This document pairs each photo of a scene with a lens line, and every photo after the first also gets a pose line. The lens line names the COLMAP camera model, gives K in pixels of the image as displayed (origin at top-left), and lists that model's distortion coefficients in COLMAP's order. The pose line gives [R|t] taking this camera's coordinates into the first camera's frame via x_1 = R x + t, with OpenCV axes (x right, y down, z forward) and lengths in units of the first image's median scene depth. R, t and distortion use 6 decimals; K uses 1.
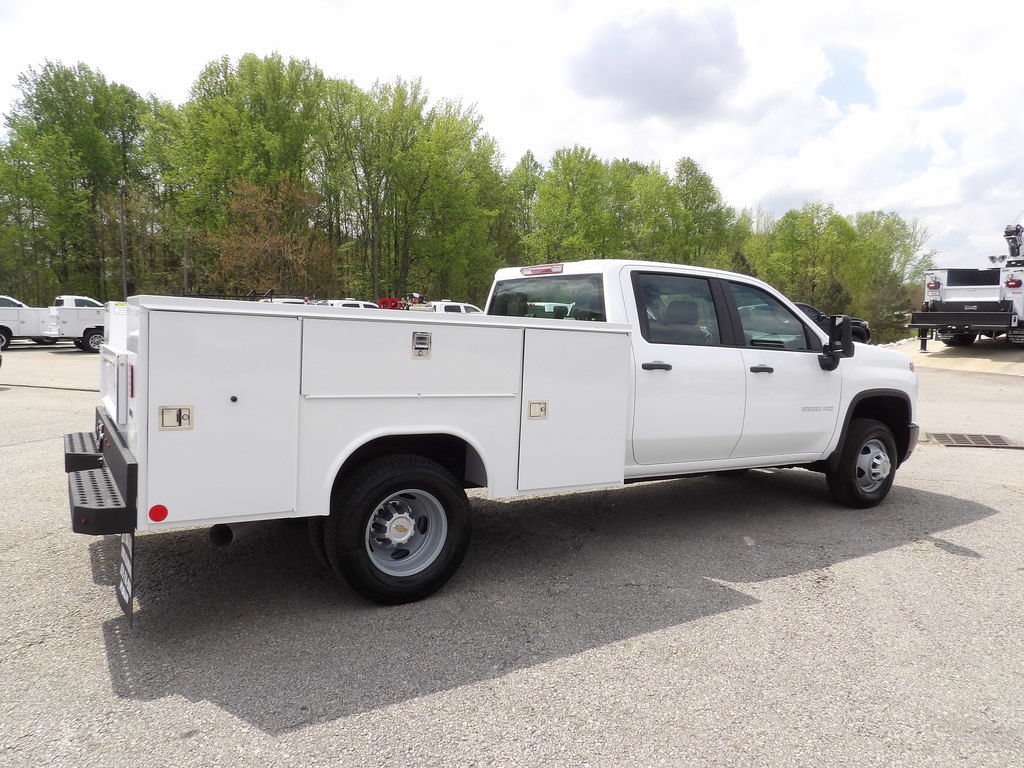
lens RADIAL K [[734.9, 0, 511.4], [0, 734.9, 381.9], [0, 0, 1]] dist [-0.039842, 0.050190]
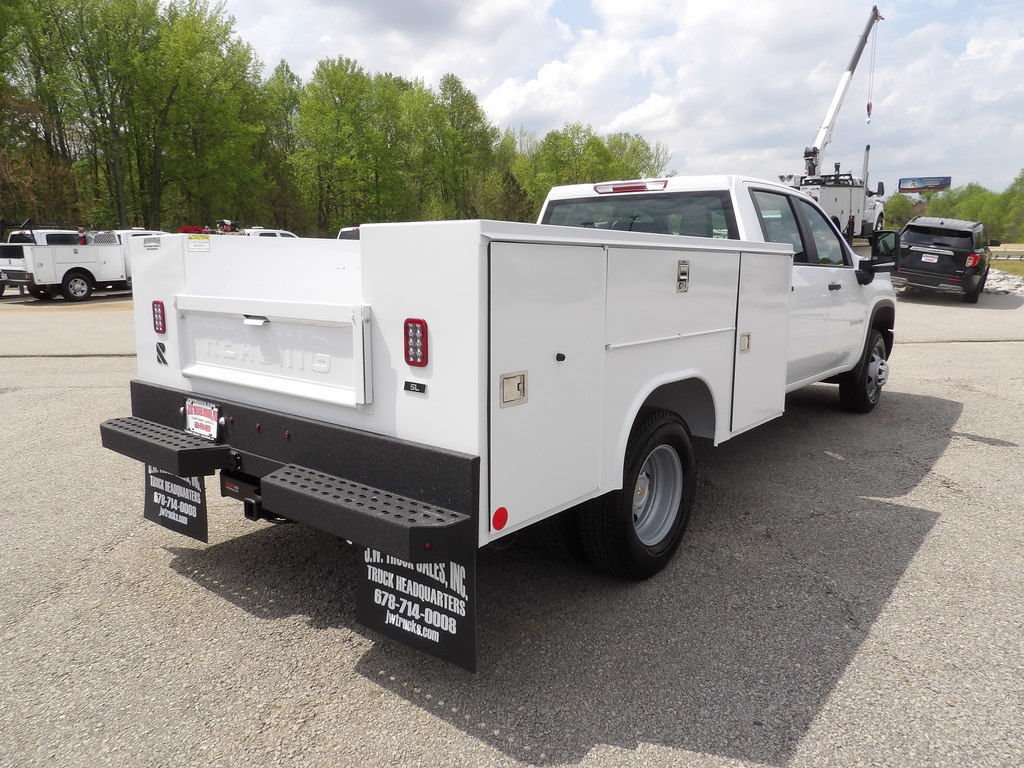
lens RADIAL K [[734.9, 0, 514.8], [0, 734.9, 383.7], [0, 0, 1]] dist [-0.039842, 0.050190]
pose [[0.947027, -0.087937, 0.308882, -0.060473], [0.055169, 0.992031, 0.113278, -0.003519], [-0.316381, -0.090236, 0.944331, 0.026695]]
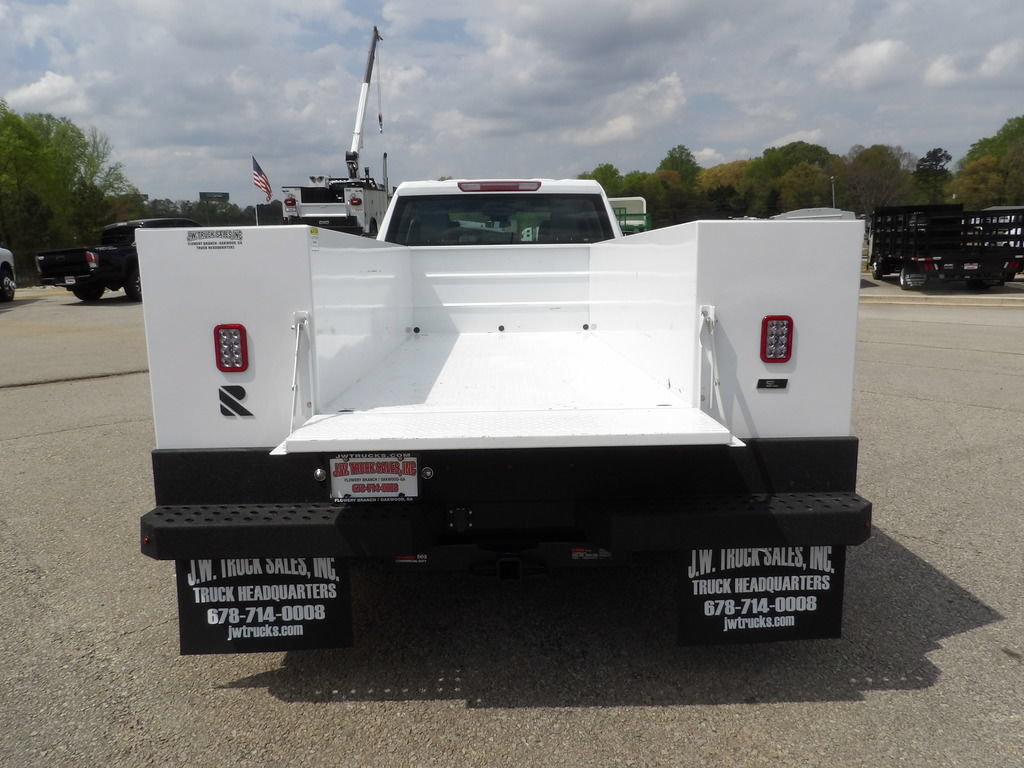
lens RADIAL K [[734.9, 0, 518.1], [0, 734.9, 383.6], [0, 0, 1]] dist [-0.039842, 0.050190]
pose [[0.511278, -0.187933, 0.838616, -0.202088], [0.089254, 0.982132, 0.165679, -0.018235], [-0.854768, -0.009858, 0.518916, 0.154449]]
